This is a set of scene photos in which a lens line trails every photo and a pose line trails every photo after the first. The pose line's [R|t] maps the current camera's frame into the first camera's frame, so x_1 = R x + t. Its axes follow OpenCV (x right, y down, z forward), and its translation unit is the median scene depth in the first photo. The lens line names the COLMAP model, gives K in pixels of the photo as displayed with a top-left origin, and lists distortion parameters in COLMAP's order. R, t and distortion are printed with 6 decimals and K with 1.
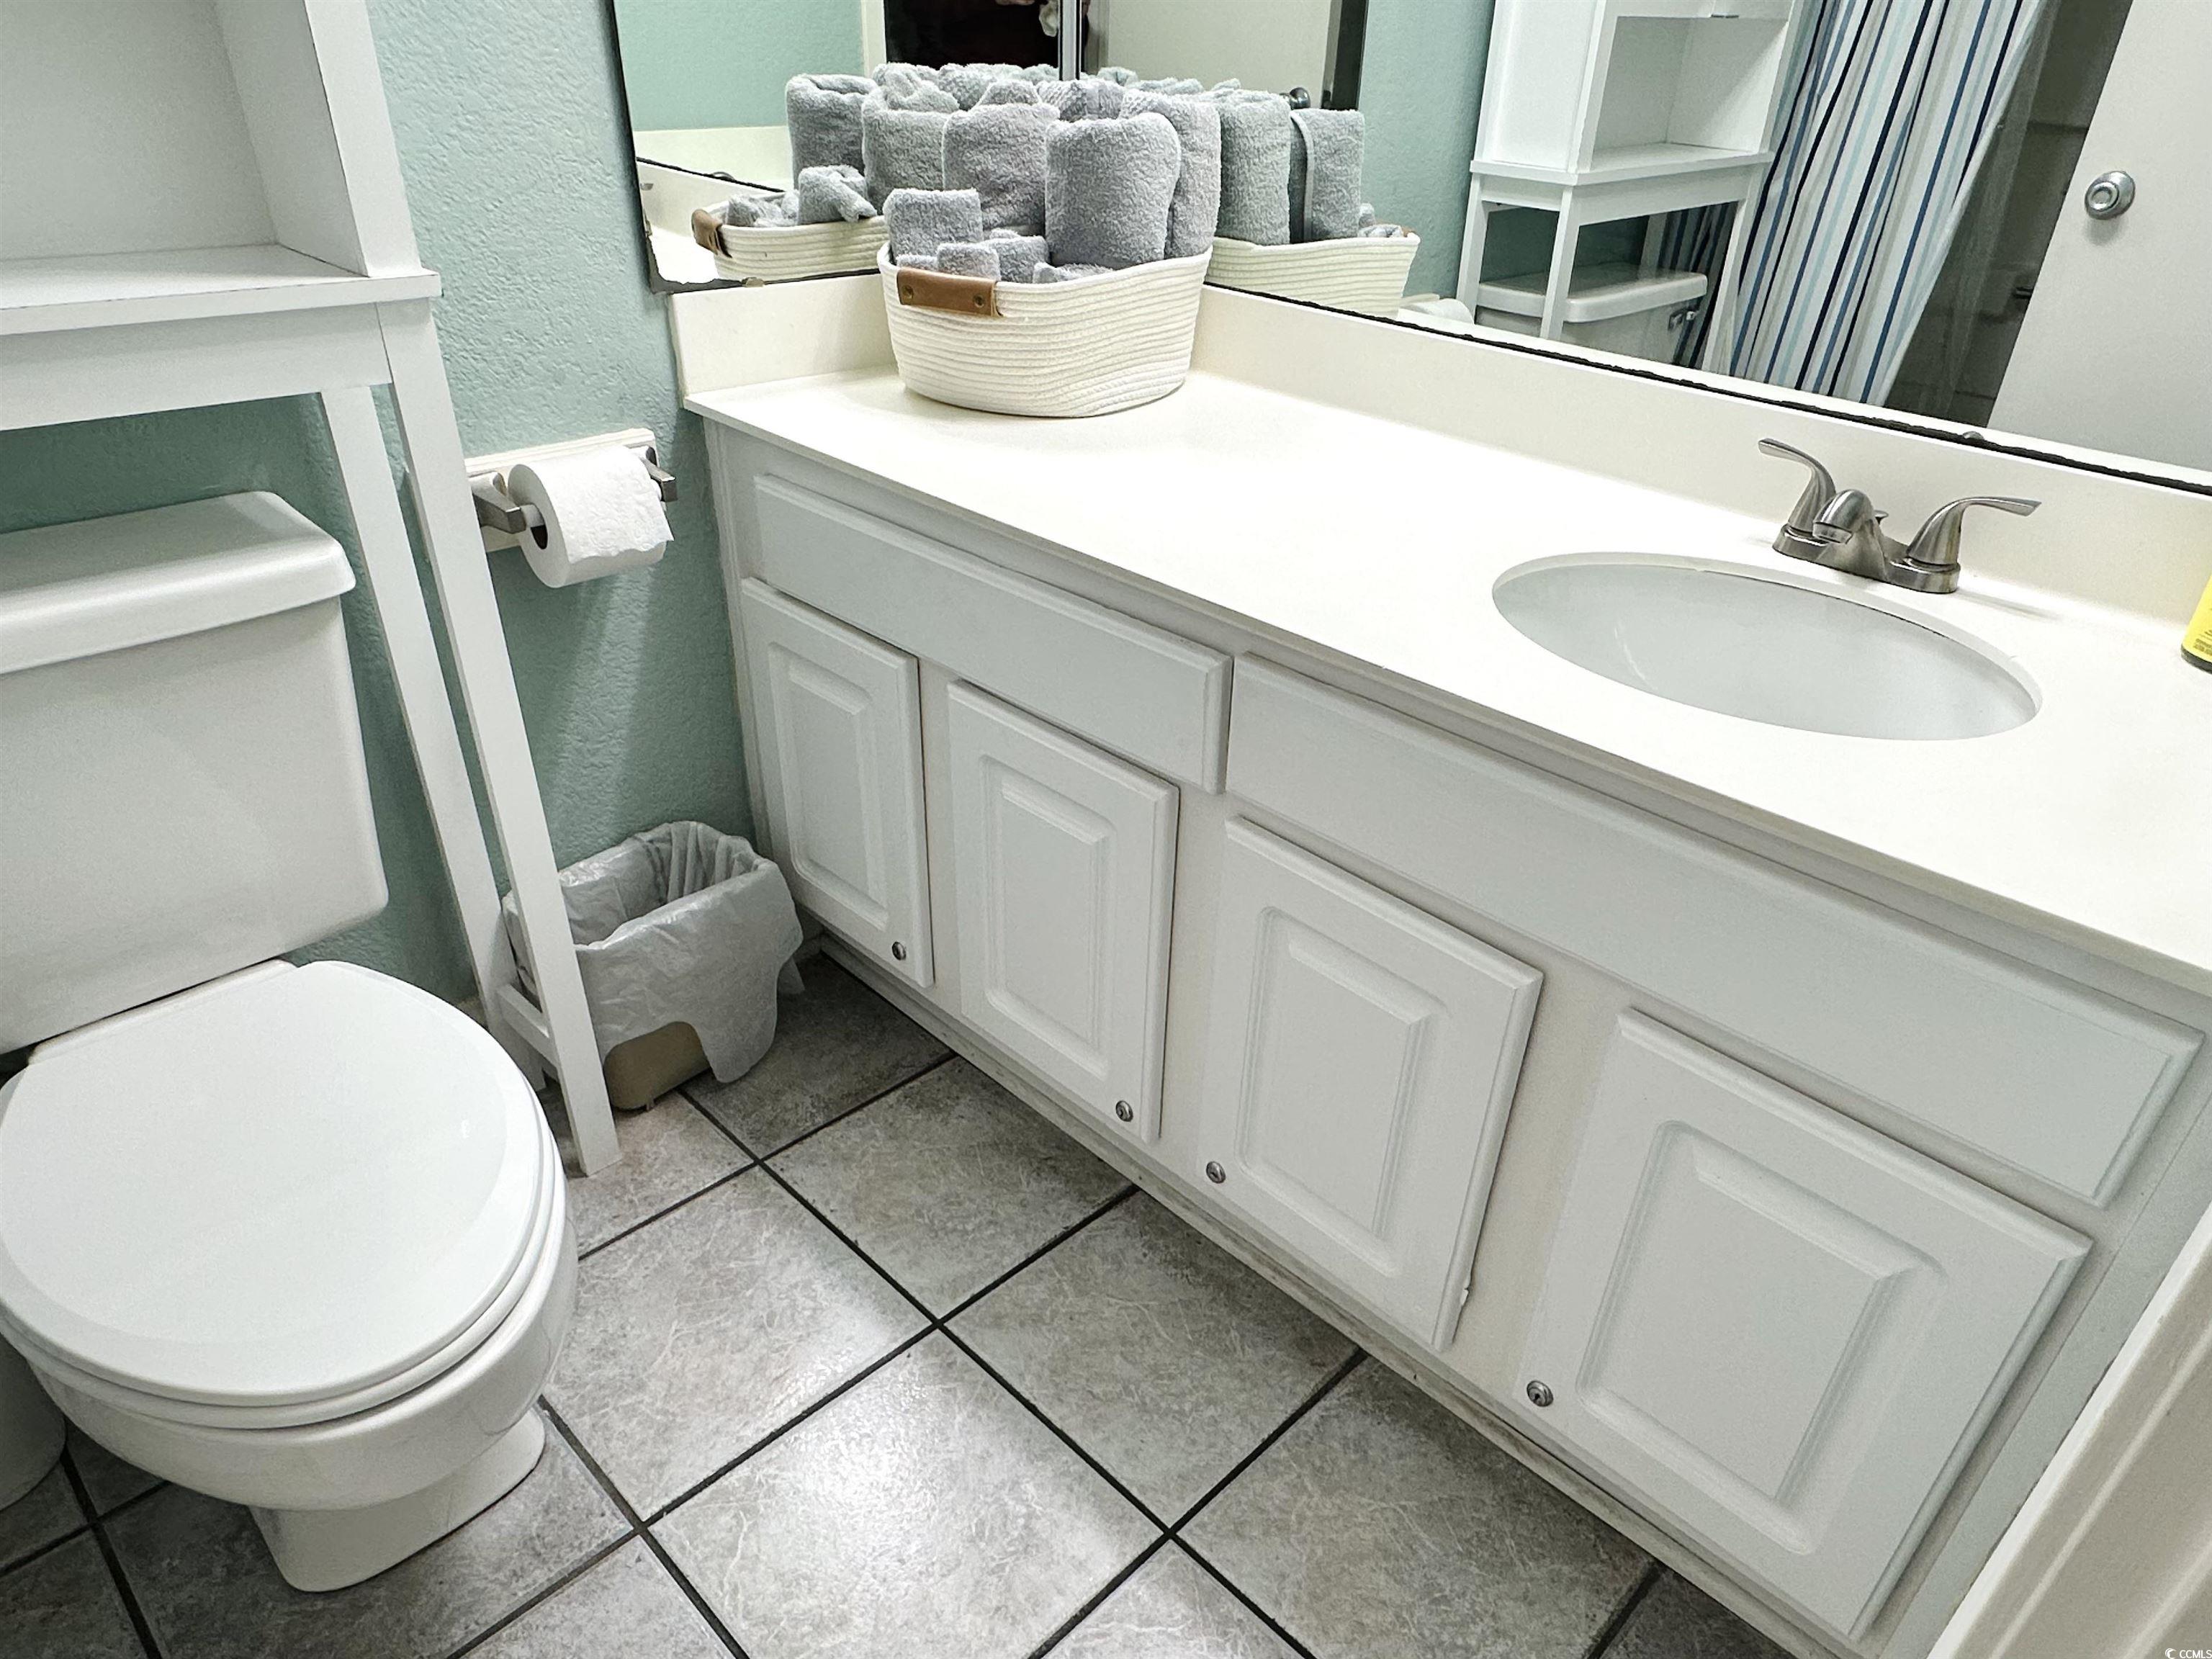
lens RADIAL K [[1405.3, 0, 1167.4], [0, 1405.3, 899.5], [0, 0, 1]] dist [-0.005775, -0.002144]
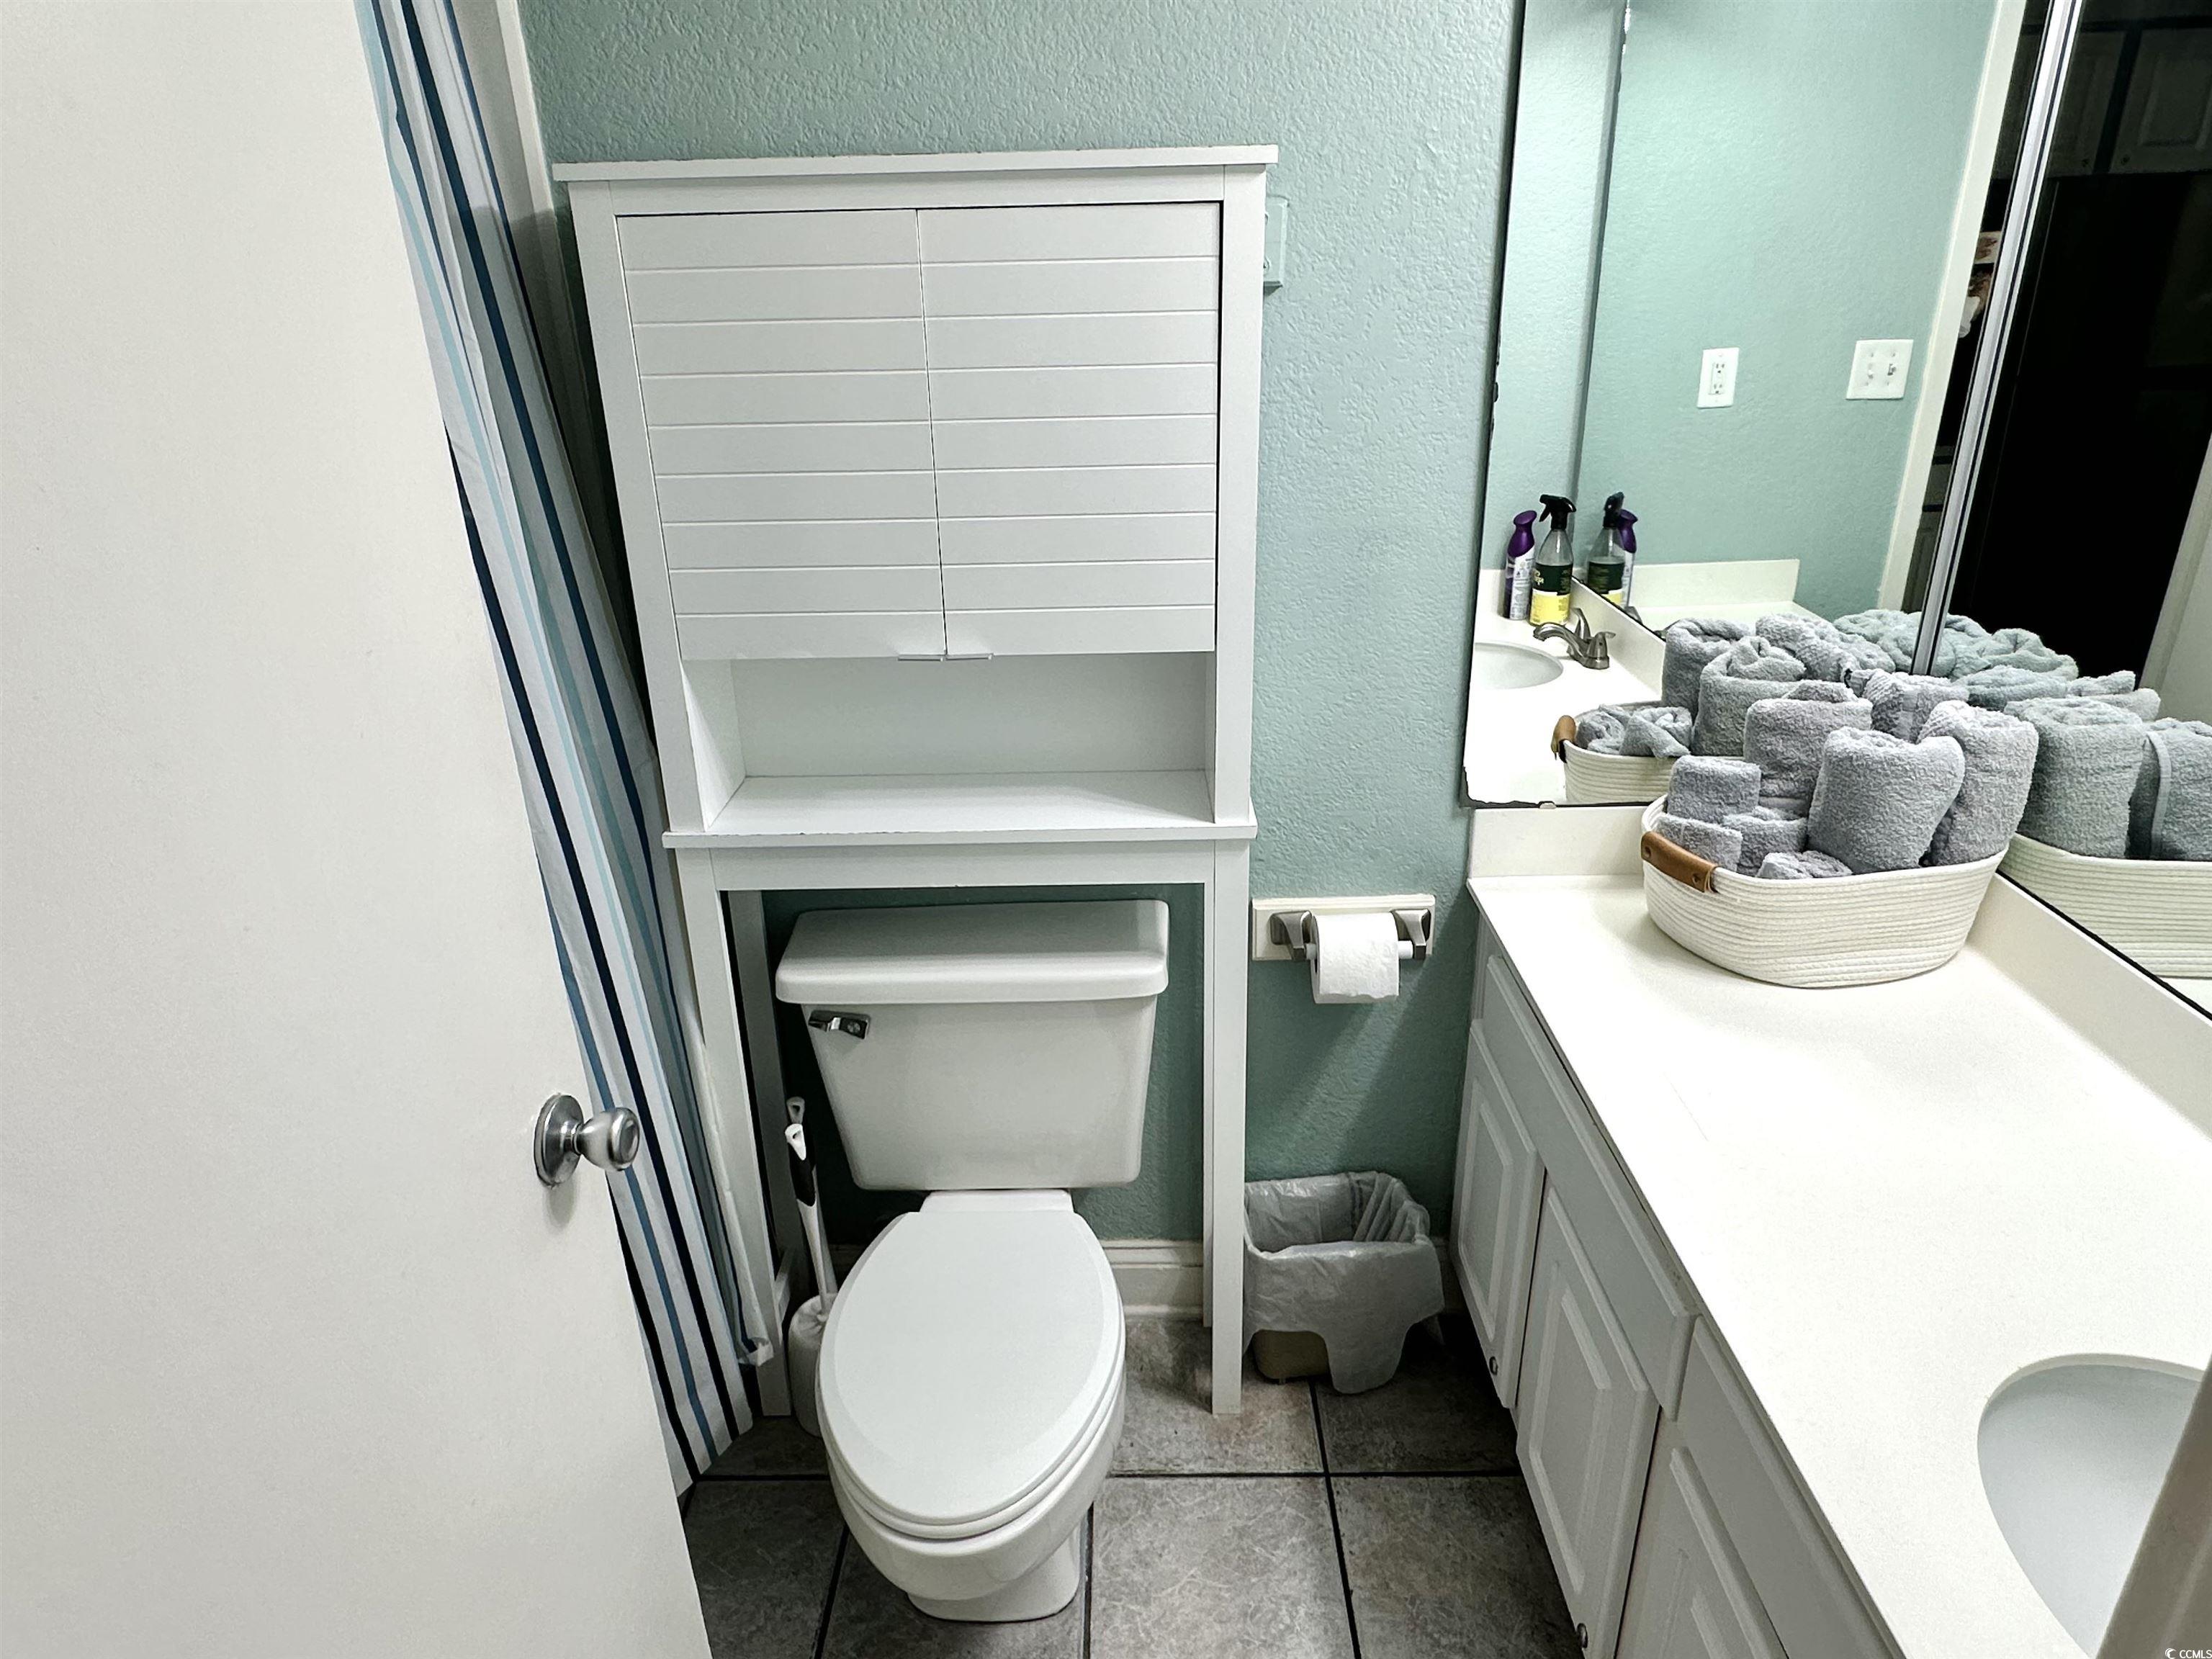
lens RADIAL K [[1314.7, 0, 1106.0], [0, 1314.7, 829.5], [0, 0, 1]] dist [-0.006391, 0.001403]
pose [[0.680645, 0.220771, -0.698557, 0.253588], [-0.344969, 0.937772, -0.039752, -0.229833], [0.646311, 0.268038, 0.714449, -0.085621]]
